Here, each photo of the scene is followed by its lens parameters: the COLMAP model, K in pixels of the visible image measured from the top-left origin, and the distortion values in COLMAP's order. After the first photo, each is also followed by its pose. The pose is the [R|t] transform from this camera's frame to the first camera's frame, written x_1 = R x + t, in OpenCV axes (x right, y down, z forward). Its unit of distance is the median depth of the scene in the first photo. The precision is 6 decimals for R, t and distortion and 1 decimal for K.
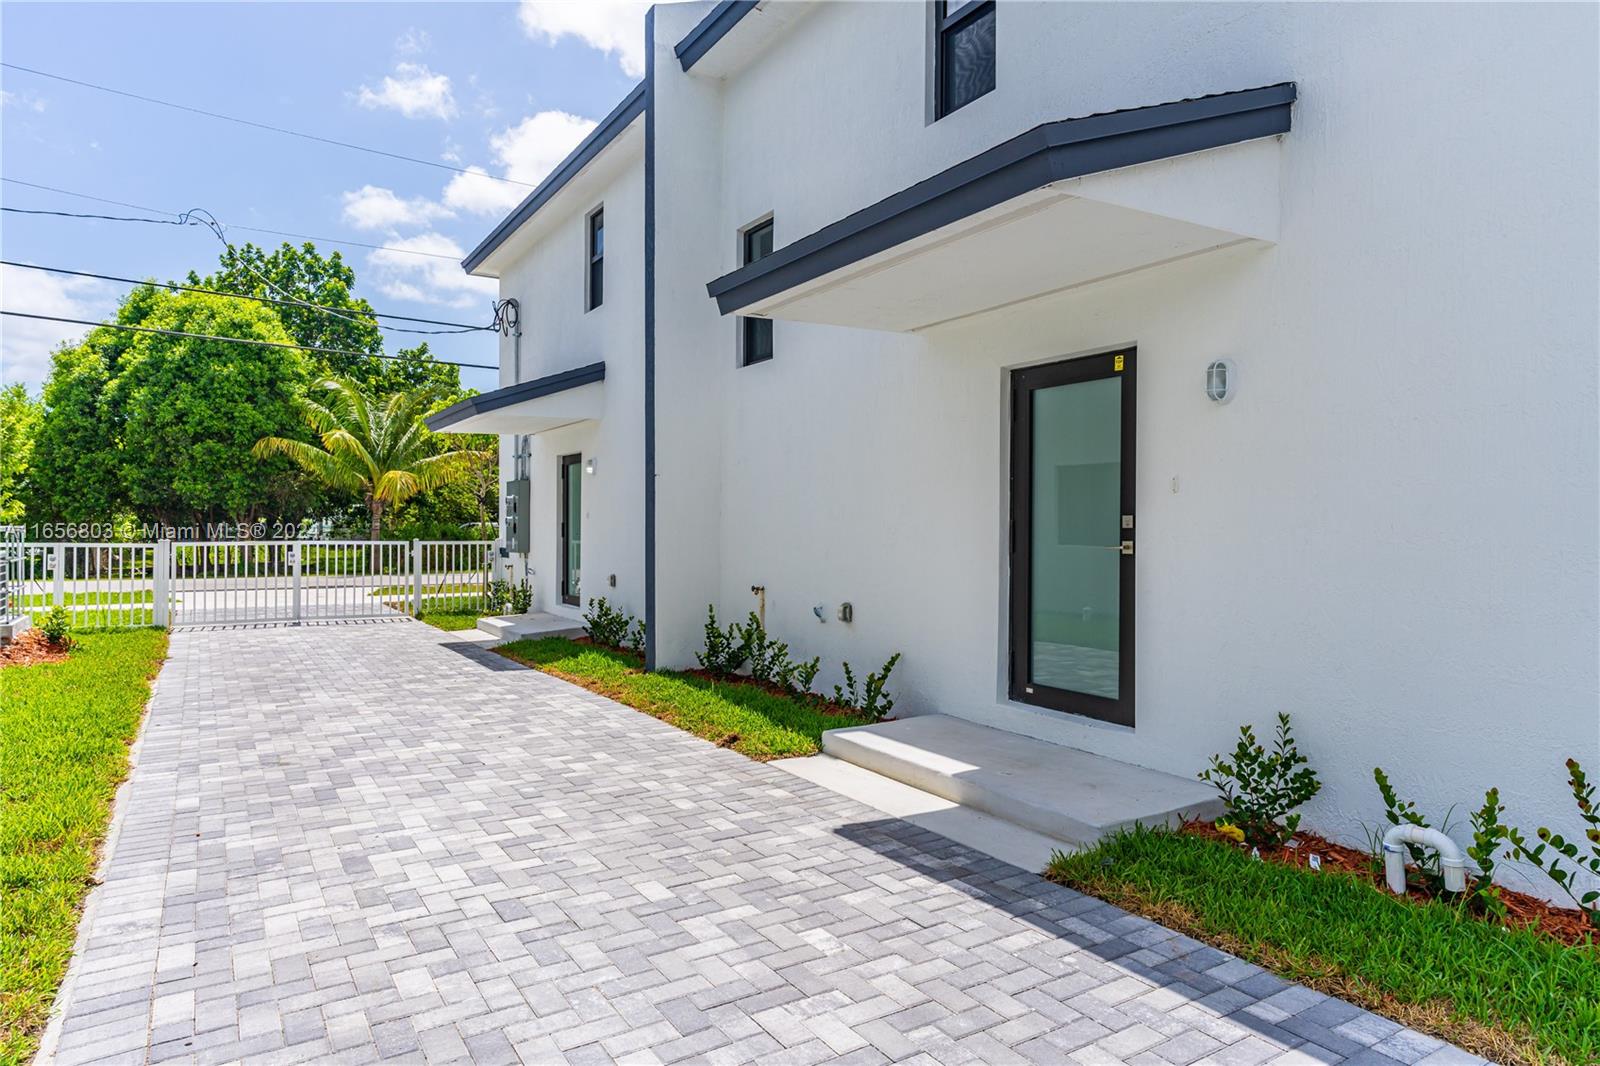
lens RADIAL K [[934.1, 0, 800.0], [0, 934.1, 533.0], [0, 0, 1]] dist [-0.000442, -0.000398]
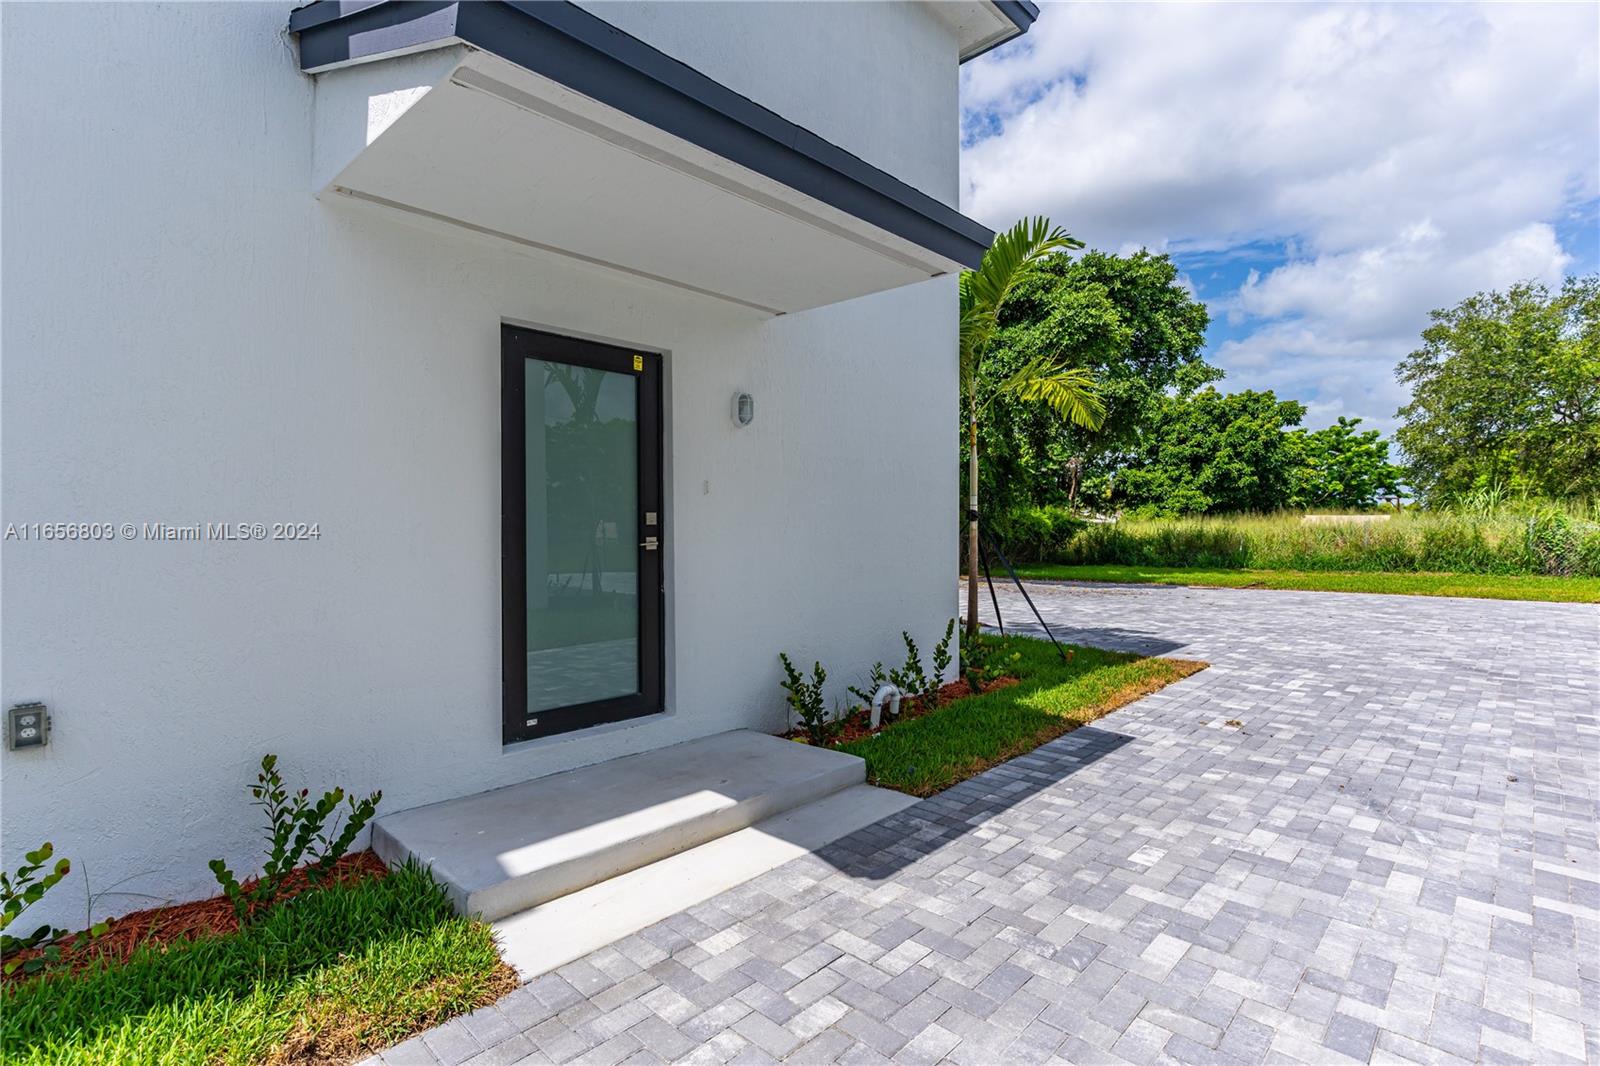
lens RADIAL K [[777.4, 0, 800.0], [0, 777.4, 533.0], [0, 0, 1]] dist [0.000707, -0.001091]
pose [[-0.237645, -0.009053, 0.971310, -0.707284], [0.011577, 0.999859, 0.012152, -0.006043], [-0.971283, 0.014133, -0.237507, 1.385500]]
